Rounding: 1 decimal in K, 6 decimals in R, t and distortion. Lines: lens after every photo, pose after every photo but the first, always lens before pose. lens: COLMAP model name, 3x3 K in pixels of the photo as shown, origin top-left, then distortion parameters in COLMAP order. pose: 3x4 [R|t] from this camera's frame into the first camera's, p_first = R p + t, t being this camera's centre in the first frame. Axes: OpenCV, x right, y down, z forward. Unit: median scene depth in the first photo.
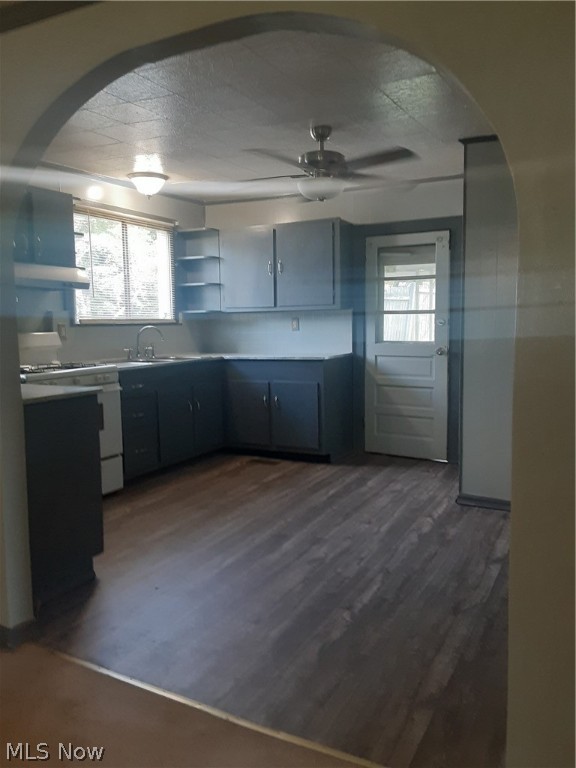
lens RADIAL K [[613.6, 0, 289.6], [0, 613.6, 384.4], [0, 0, 1]] dist [0.015387, 0.002829]
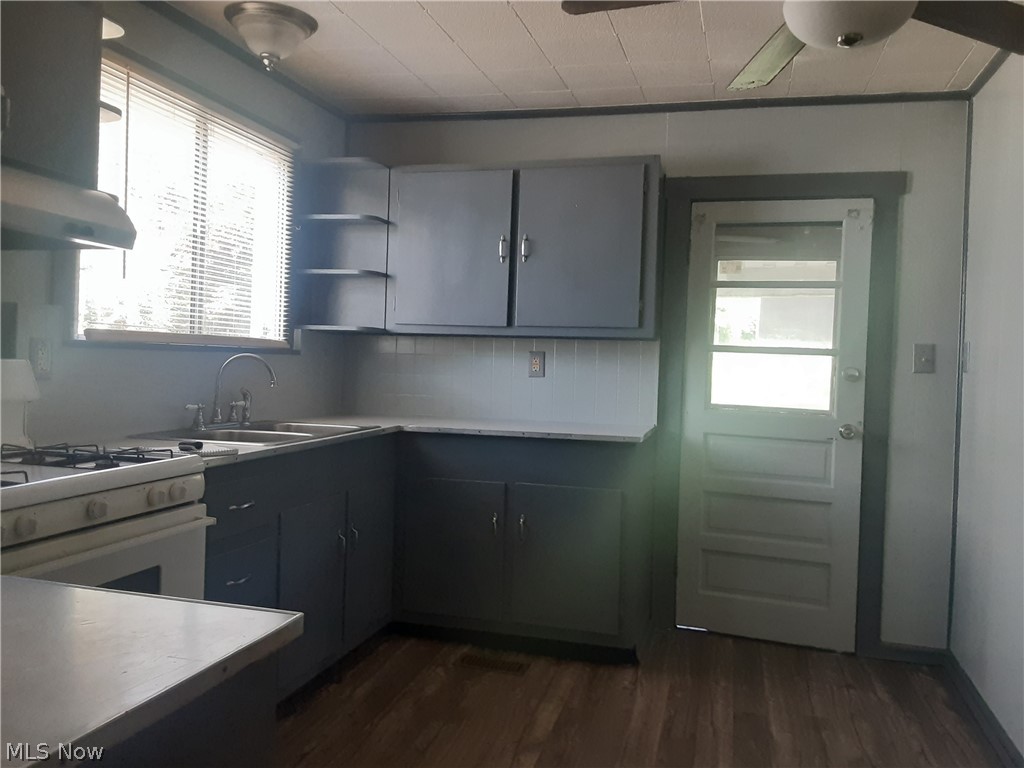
lens RADIAL K [[818.1, 0, 501.1], [0, 818.1, 364.2], [0, 0, 1]] dist [0.015387, 0.002829]
pose [[0.976297, 0.046846, 0.211304, -0.170233], [-0.026787, 0.994942, -0.096812, -0.034237], [-0.214771, 0.088857, 0.972614, 0.379974]]
